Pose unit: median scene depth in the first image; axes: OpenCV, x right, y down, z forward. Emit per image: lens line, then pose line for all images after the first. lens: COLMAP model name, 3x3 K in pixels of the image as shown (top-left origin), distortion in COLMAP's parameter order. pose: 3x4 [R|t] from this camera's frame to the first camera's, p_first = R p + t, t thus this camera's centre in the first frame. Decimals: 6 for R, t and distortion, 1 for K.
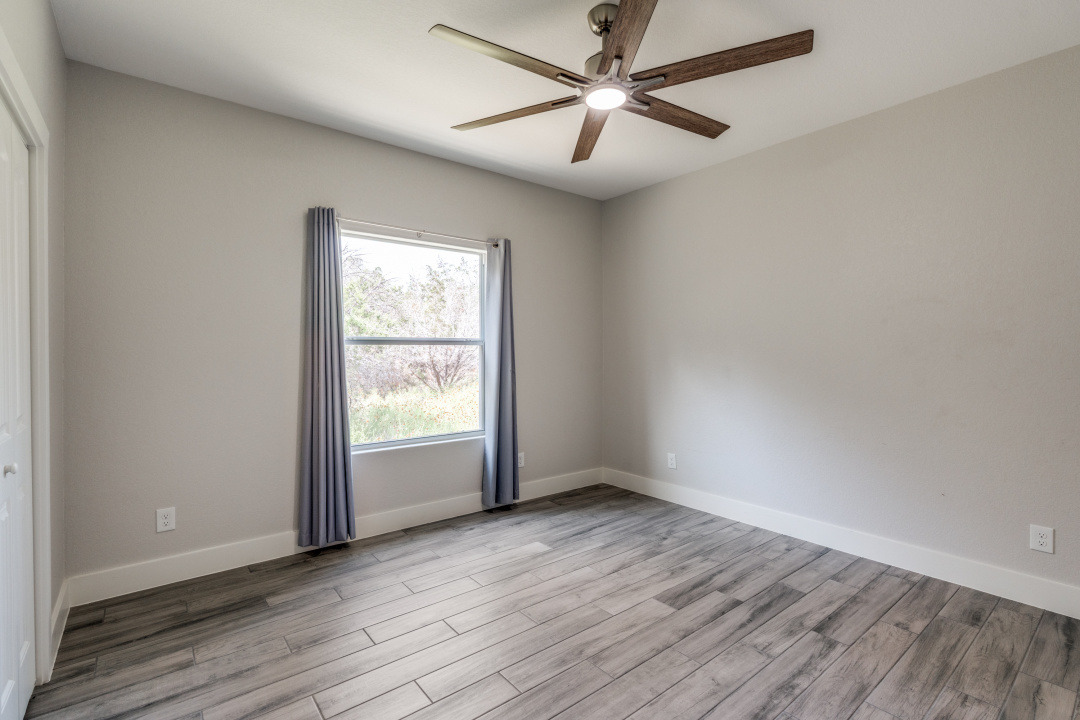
lens RADIAL K [[487.8, 0, 542.6], [0, 487.8, 350.5], [0, 0, 1]] dist [-0.000325, 0.000342]
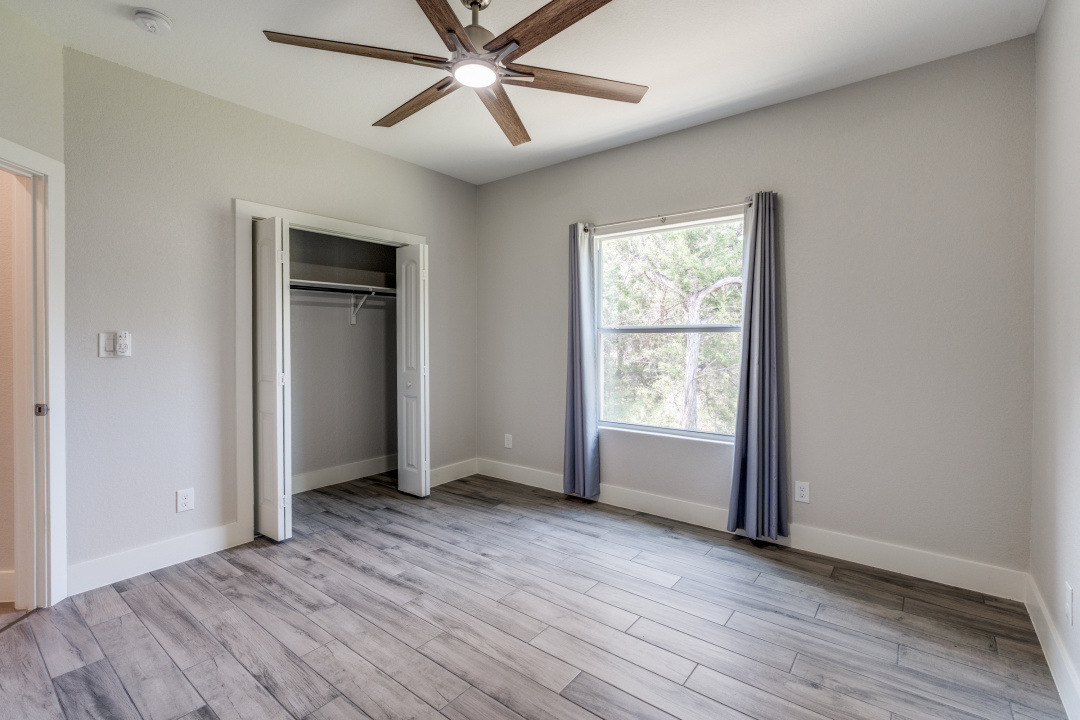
lens RADIAL K [[495.4, 0, 540.6], [0, 495.4, 341.3], [0, 0, 1]] dist [0.001874, 0.000372]
pose [[0.233075, 0.003630, -0.972452, 0.683195], [0.002128, 0.999989, 0.004242, 0.001011], [0.972457, -0.003058, 0.233064, 0.553007]]
